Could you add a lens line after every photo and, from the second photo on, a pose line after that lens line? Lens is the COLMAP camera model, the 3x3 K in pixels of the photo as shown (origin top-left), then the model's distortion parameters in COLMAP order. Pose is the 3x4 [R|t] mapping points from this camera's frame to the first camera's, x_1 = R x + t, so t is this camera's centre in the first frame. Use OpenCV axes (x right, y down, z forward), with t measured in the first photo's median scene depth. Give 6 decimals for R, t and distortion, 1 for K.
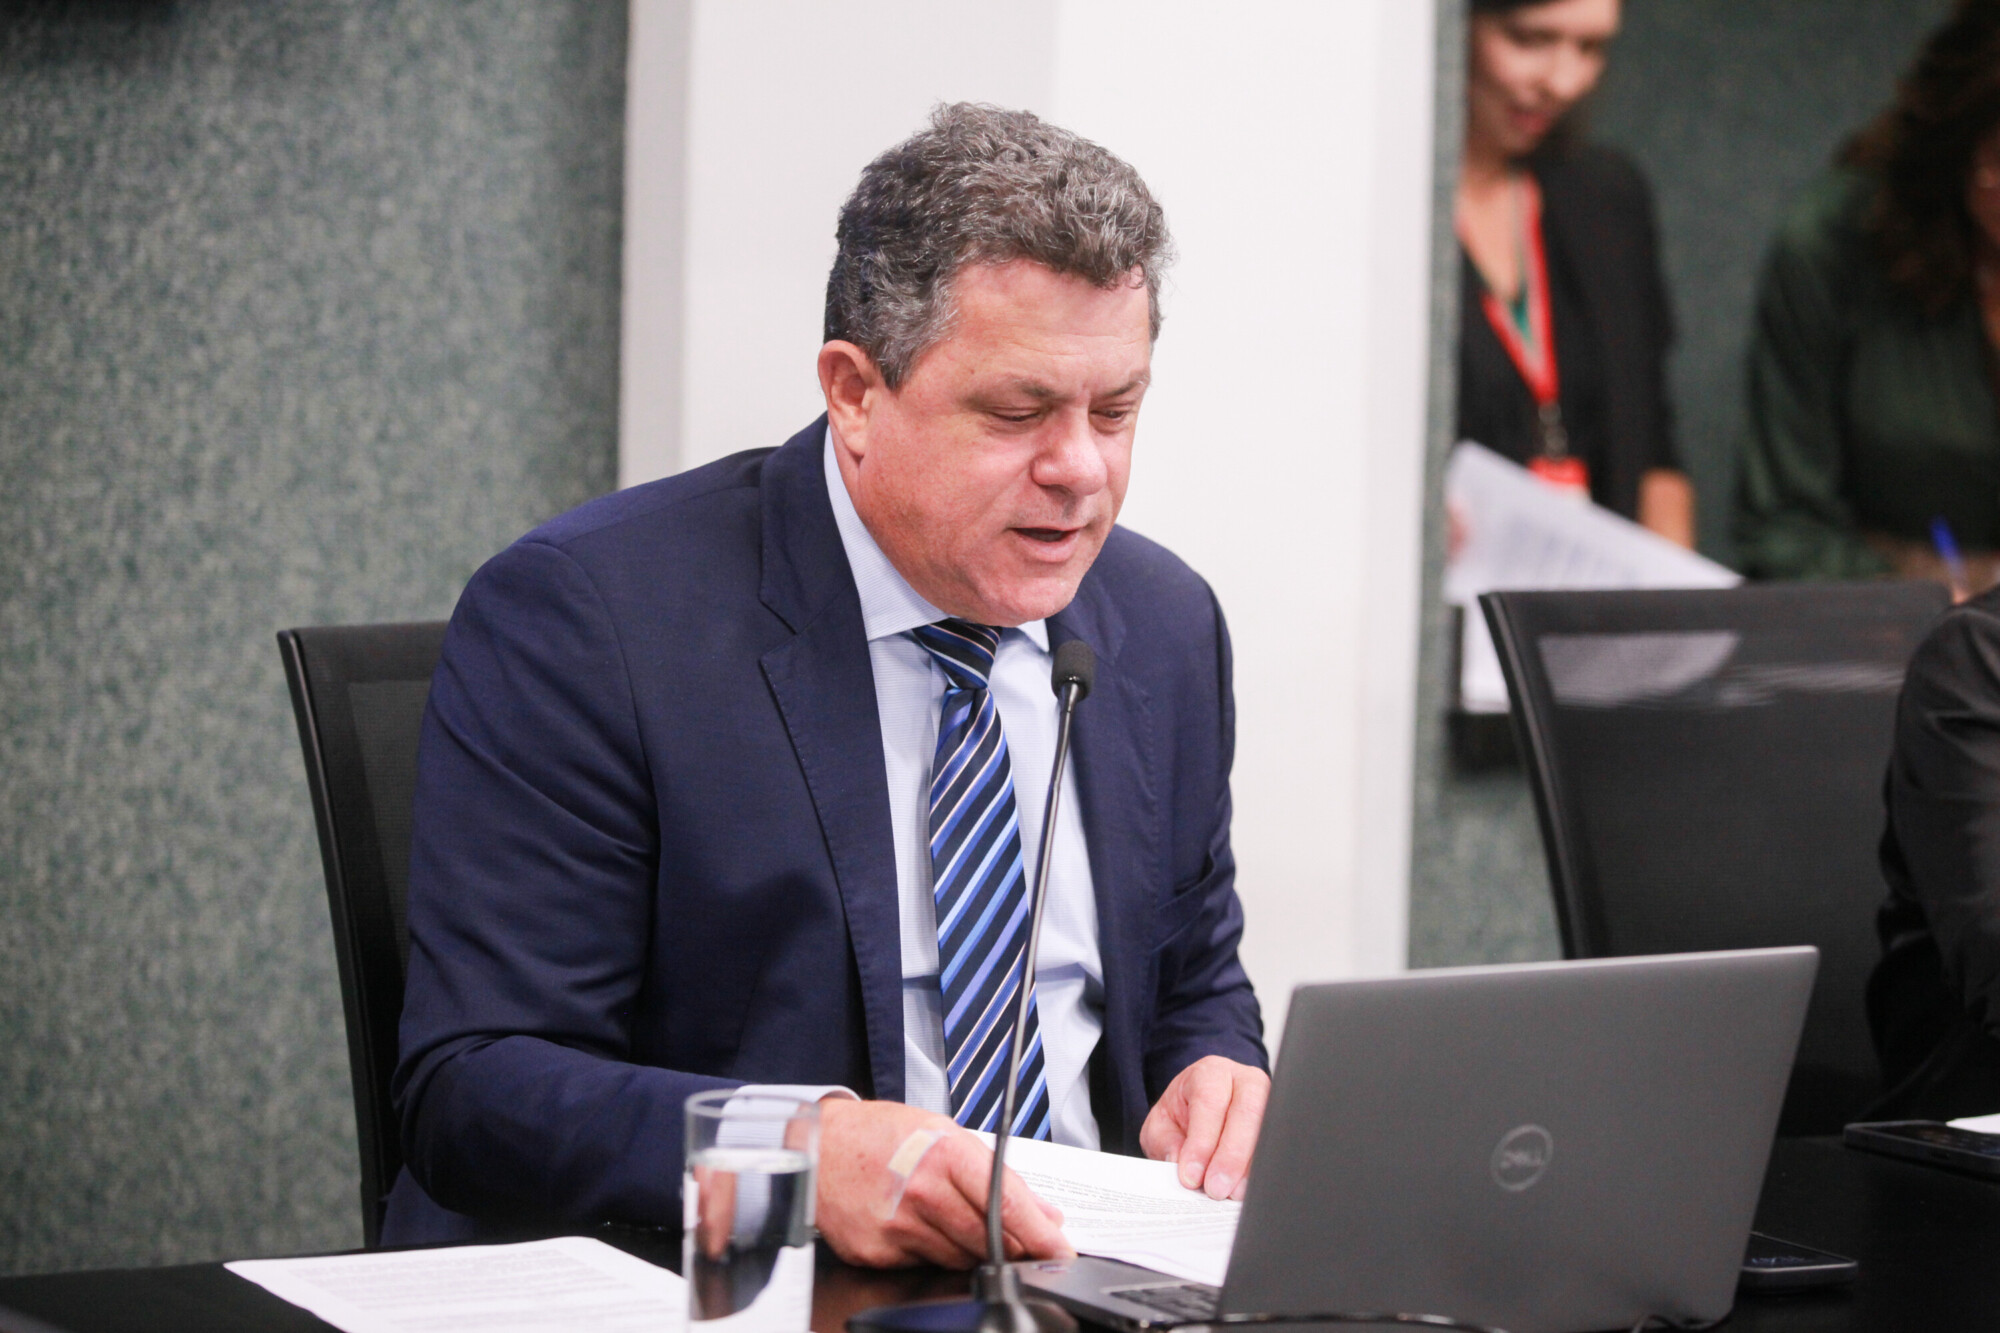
lens RADIAL K [[6379.9, 0, 994.3], [0, 6379.9, 673.9], [0, 0, 1]] dist [0.144670, 0.000000]
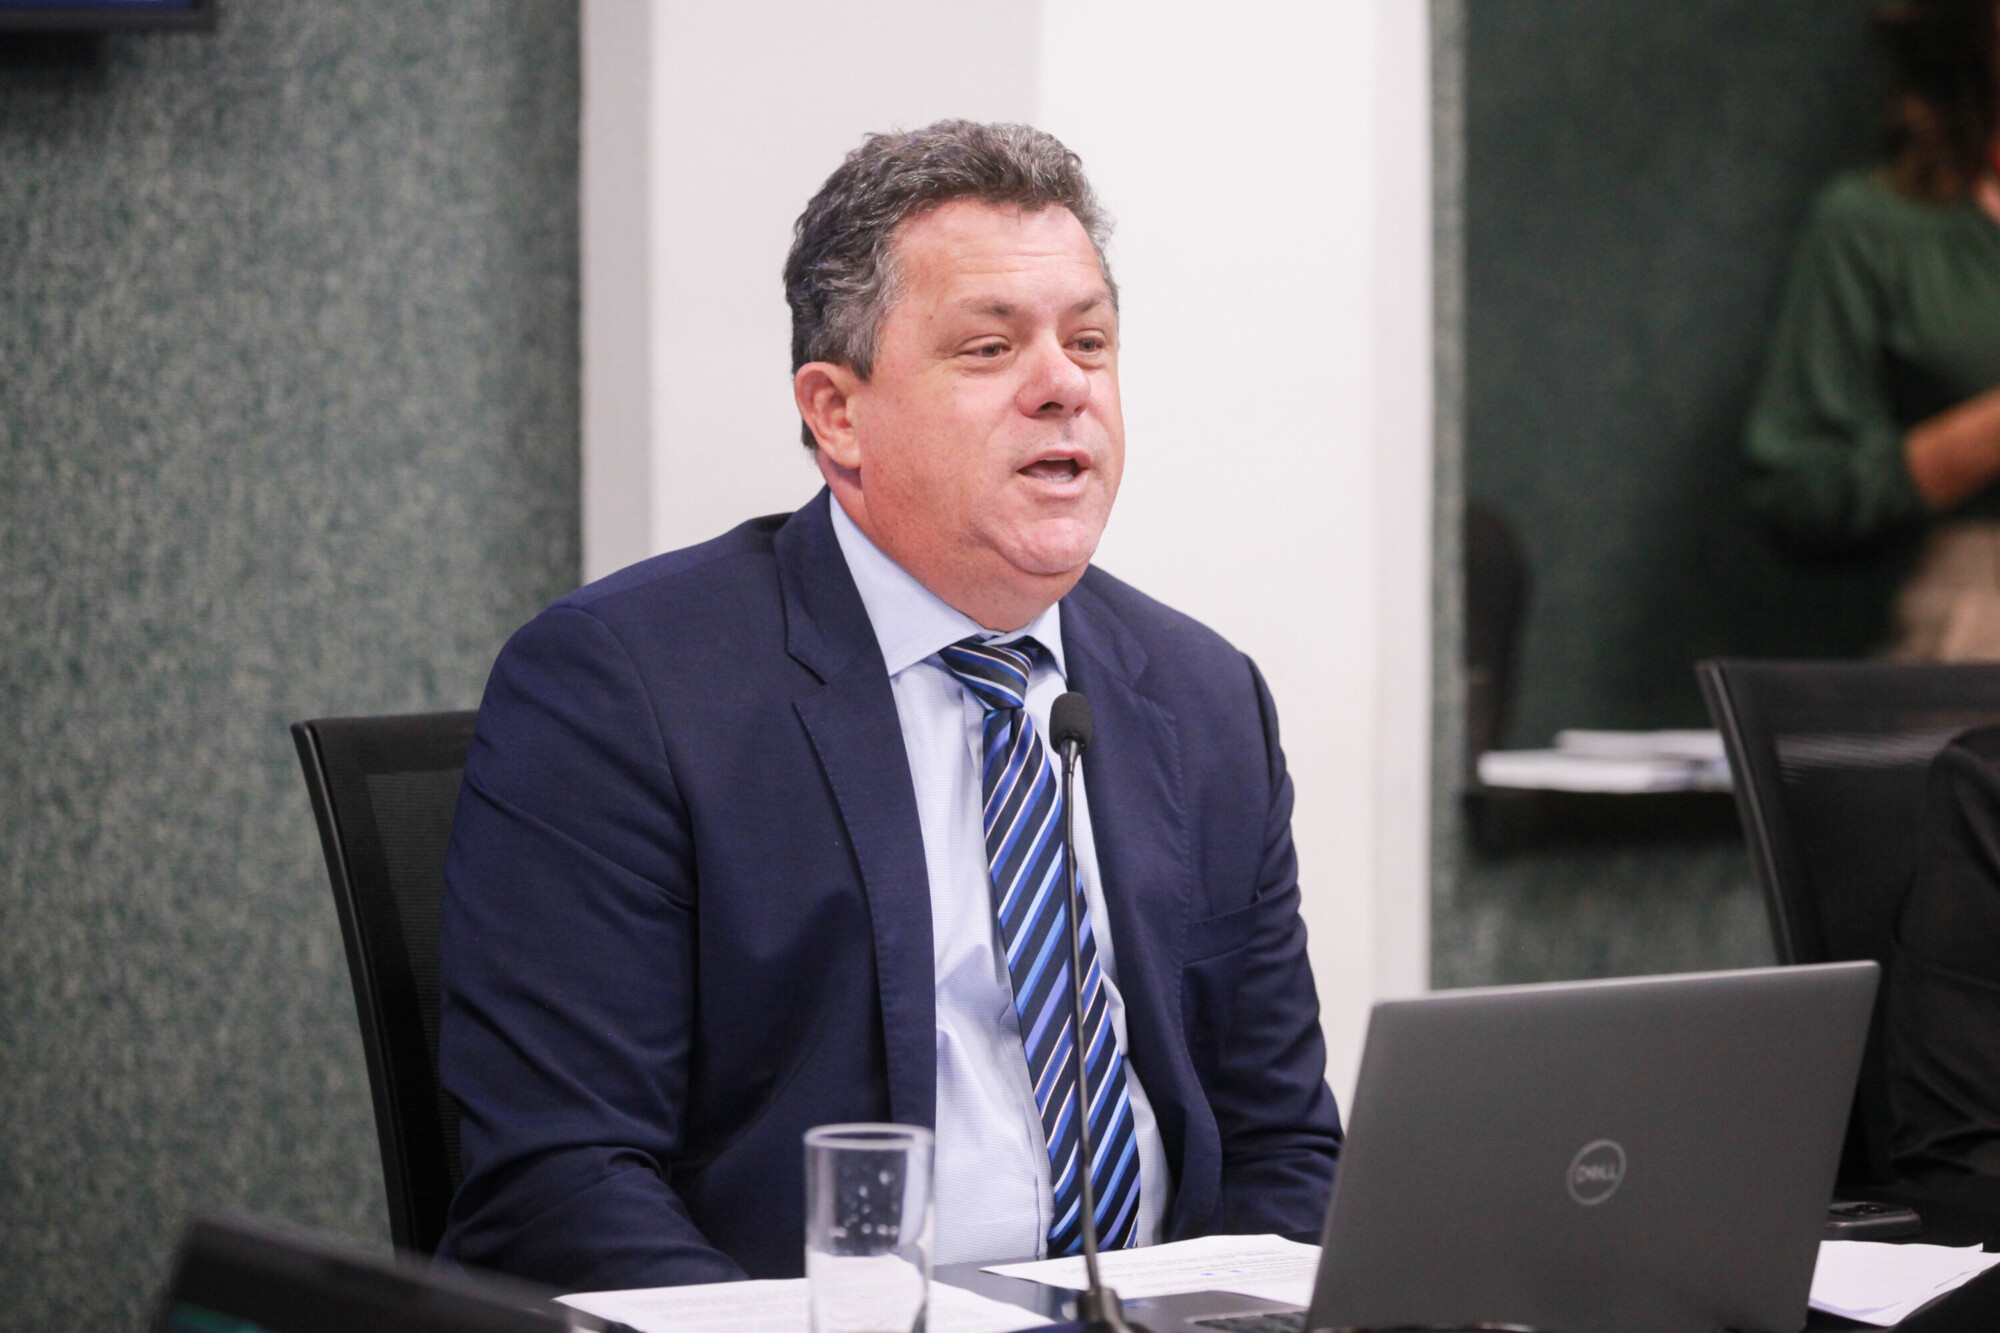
lens RADIAL K [[7677.7, 0, 1005.2], [0, 7677.7, 655.7], [0, 0, 1]] dist [0.669300, 0.000000]
pose [[0.999481, -0.026445, 0.018397, -0.018720], [0.026797, 0.999457, -0.019170, 0.006712], [-0.017881, 0.019653, 0.999647, -0.141213]]
